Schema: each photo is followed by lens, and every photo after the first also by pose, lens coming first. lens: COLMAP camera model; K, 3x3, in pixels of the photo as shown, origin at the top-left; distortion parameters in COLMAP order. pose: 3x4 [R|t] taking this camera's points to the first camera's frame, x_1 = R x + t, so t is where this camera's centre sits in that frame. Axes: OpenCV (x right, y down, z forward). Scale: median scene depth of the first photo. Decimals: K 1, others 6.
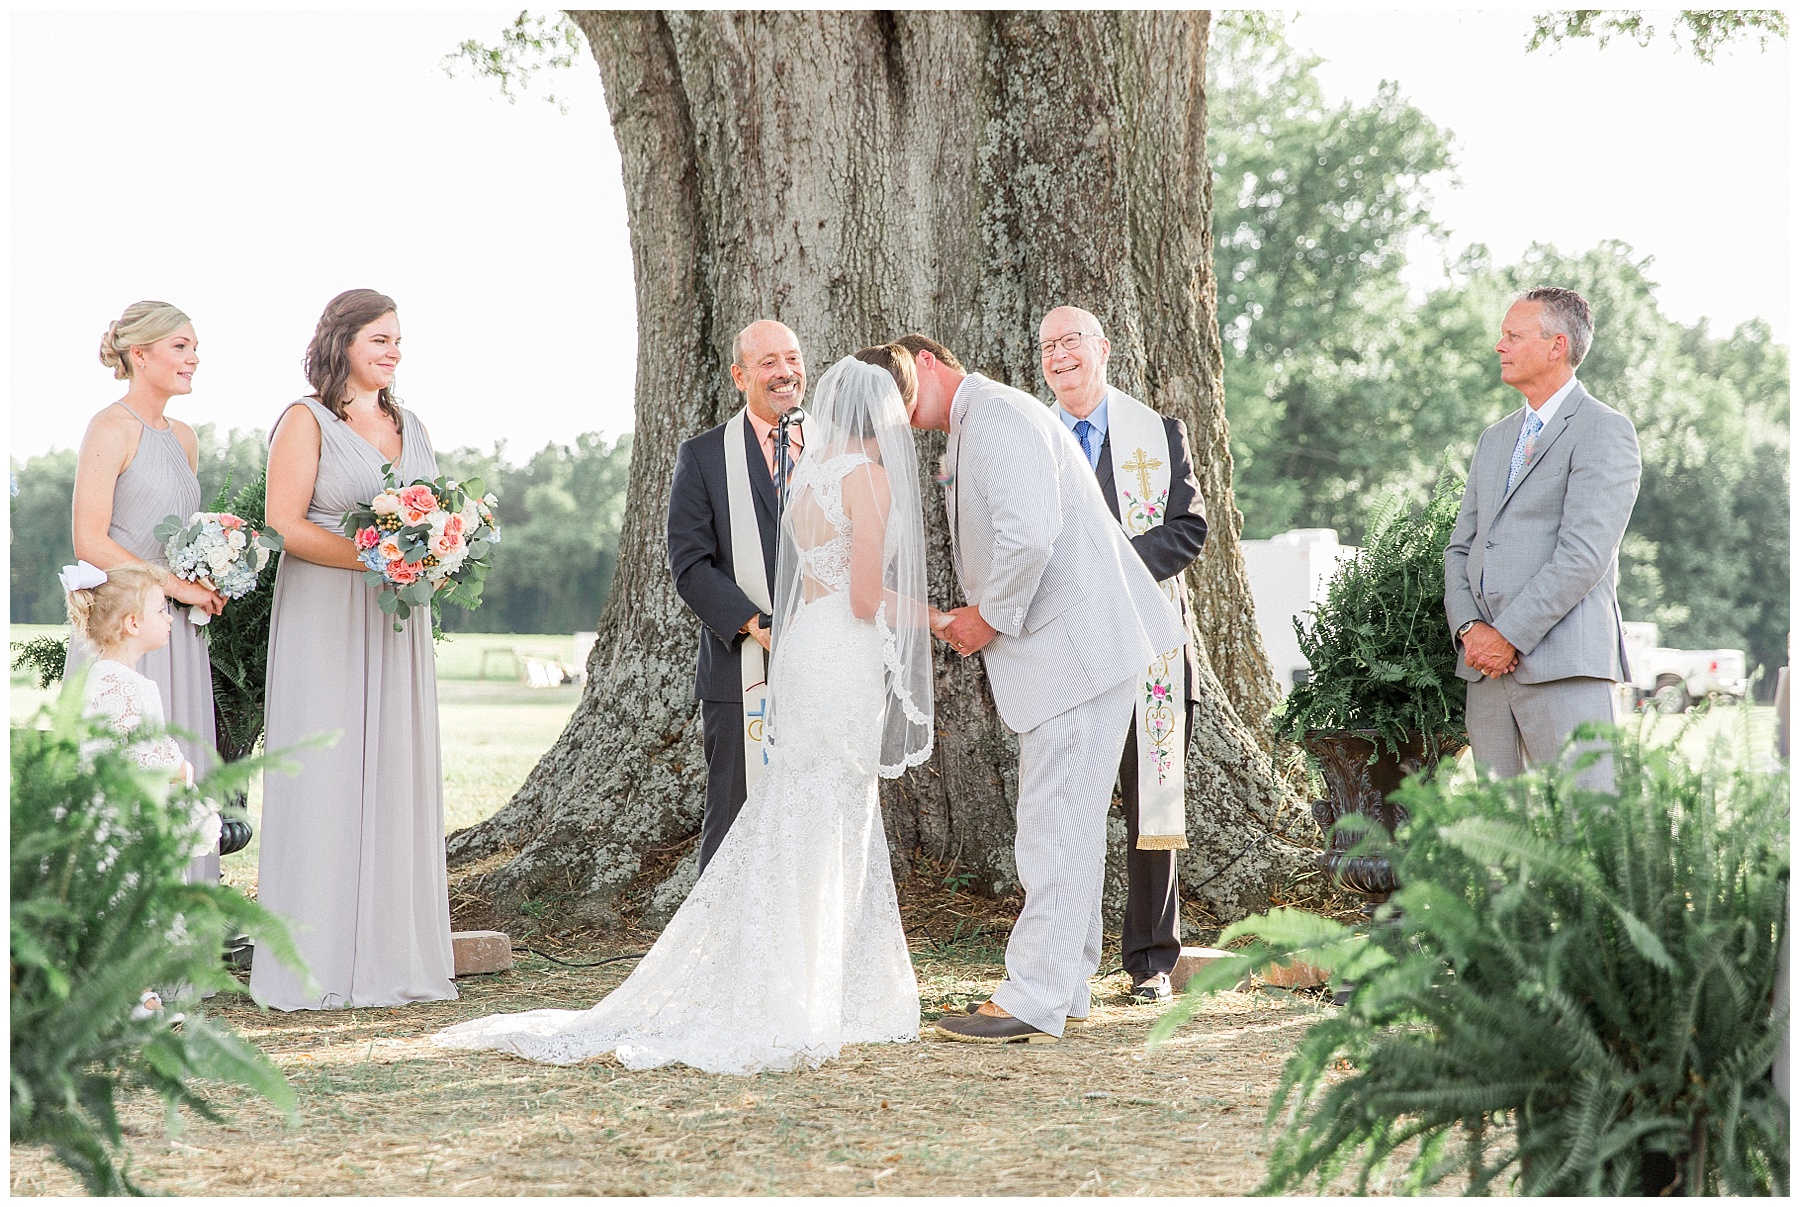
lens RADIAL K [[3663.7, 0, 898.8], [0, 3663.7, 605.9], [0, 0, 1]] dist [-0.161702, 0.000000]
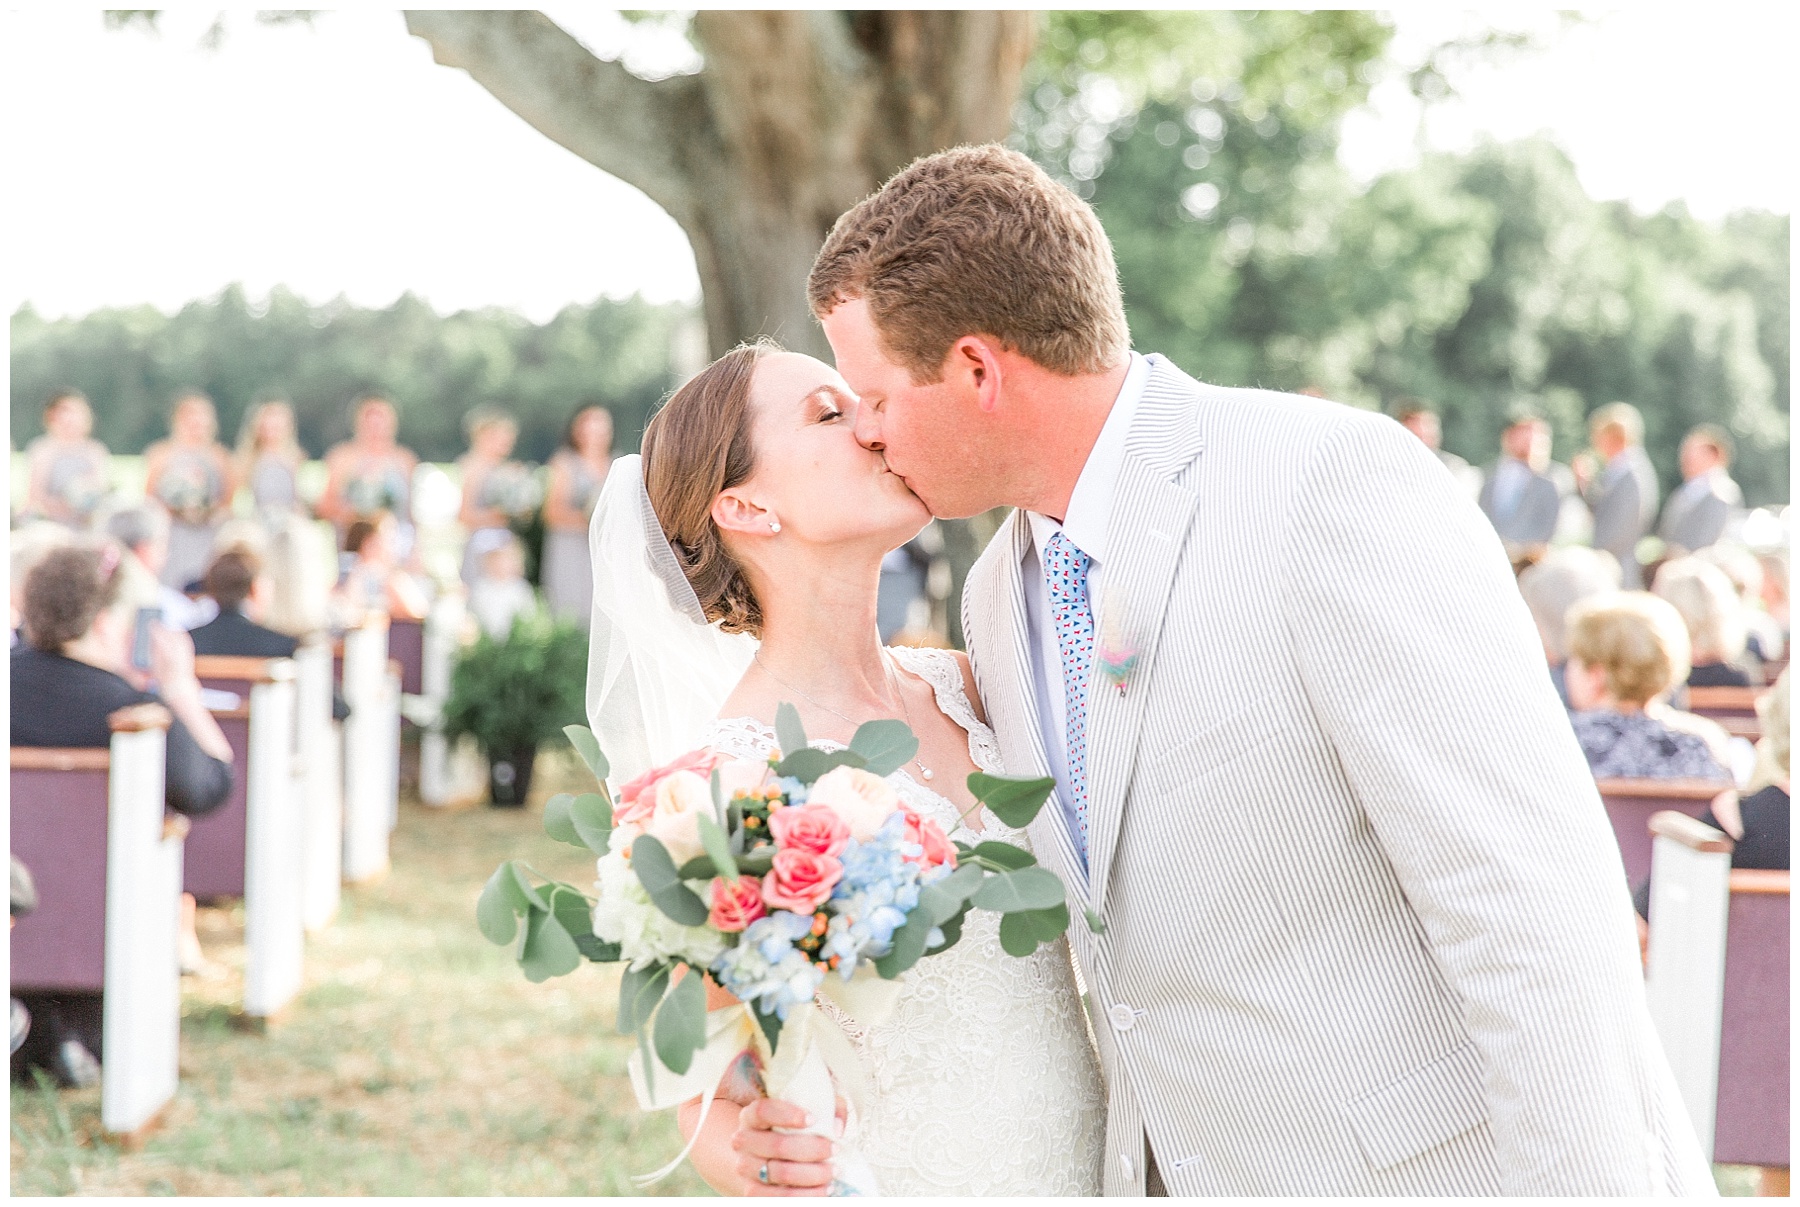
lens RADIAL K [[3663.7, 0, 900.1], [0, 3663.7, 601.6], [0, 0, 1]] dist [-0.161702, 0.000000]
pose [[0.999997, -0.001560, -0.001896, 0.004273], [0.001639, 0.999113, 0.042085, -0.002663], [0.001829, -0.042088, 0.999112, -0.119064]]
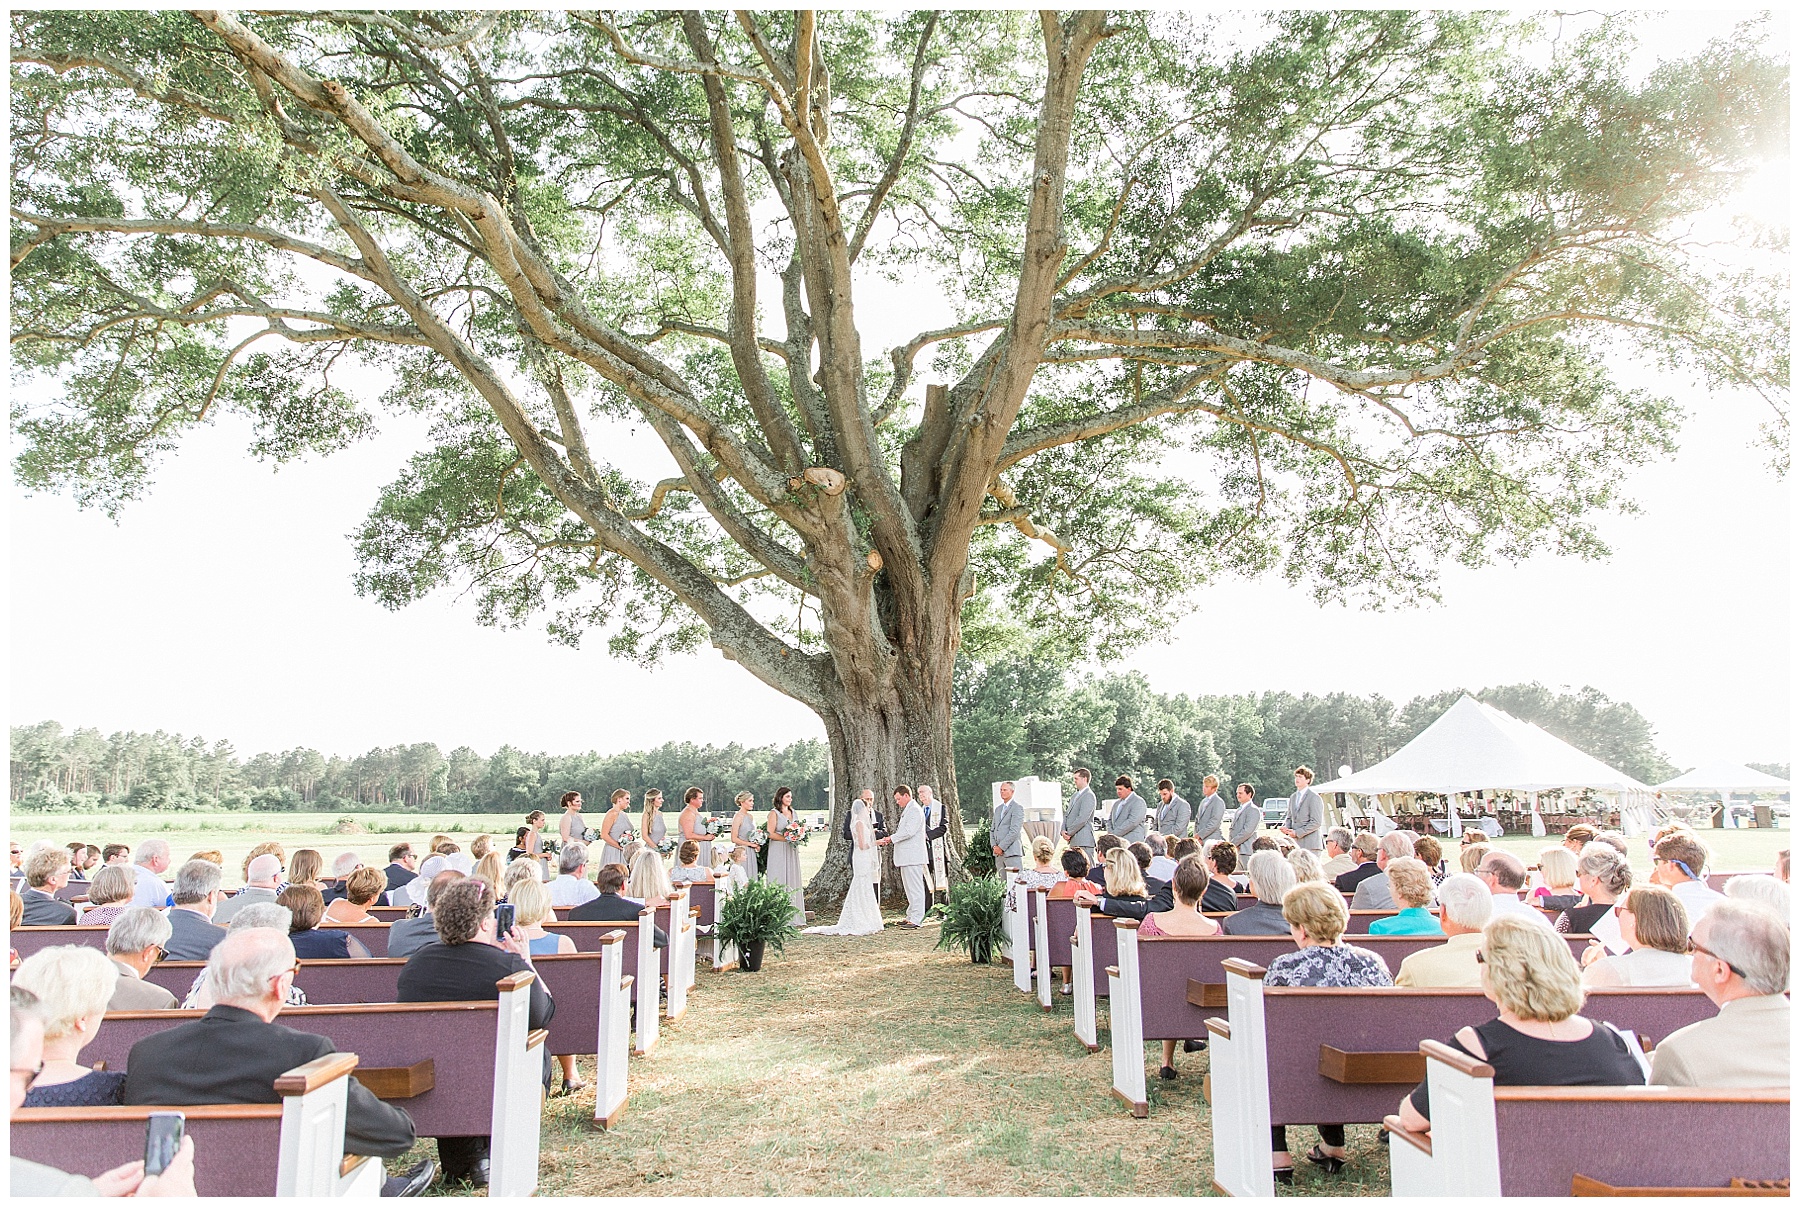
lens RADIAL K [[1237.3, 0, 903.2], [0, 1237.3, 600.5], [0, 0, 1]] dist [-0.003939, -0.000143]
pose [[0.999378, -0.035236, 0.001472, 0.002061], [0.035043, 0.987449, -0.153999, -0.004773], [0.003972, 0.153955, 0.988070, -0.053269]]
